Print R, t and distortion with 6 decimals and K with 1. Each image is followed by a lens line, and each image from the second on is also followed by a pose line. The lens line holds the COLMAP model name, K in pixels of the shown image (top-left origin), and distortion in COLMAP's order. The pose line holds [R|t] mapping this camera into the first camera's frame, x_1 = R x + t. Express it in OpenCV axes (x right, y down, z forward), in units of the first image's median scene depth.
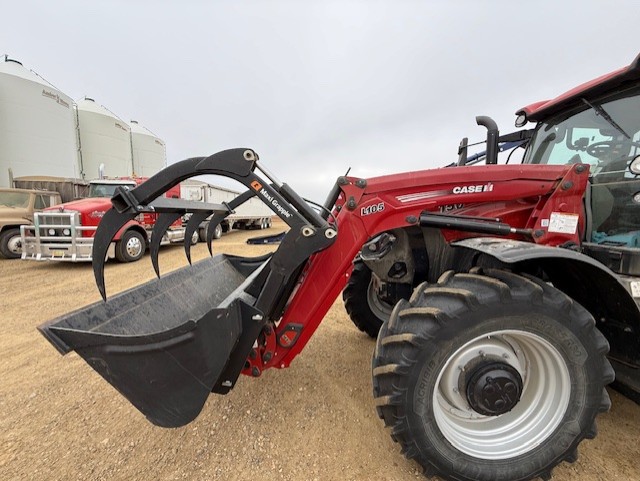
lens RADIAL K [[252.7, 0, 320.0], [0, 252.7, 240.5], [0, 0, 1]] dist [-0.001438, -0.000020]
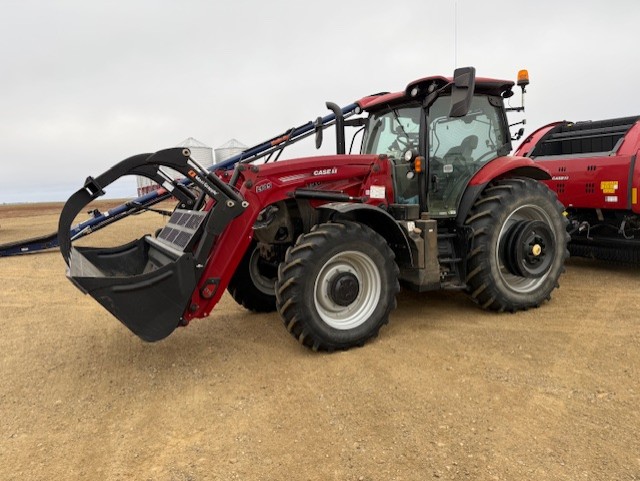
lens RADIAL K [[467.4, 0, 320.0], [0, 467.4, 240.5], [0, 0, 1]] dist [0.088725, -0.000523]
pose [[0.881579, -0.086616, 0.464022, -0.753860], [0.089740, 0.995846, 0.015395, 0.158272], [-0.463428, 0.028069, 0.885690, -1.445145]]
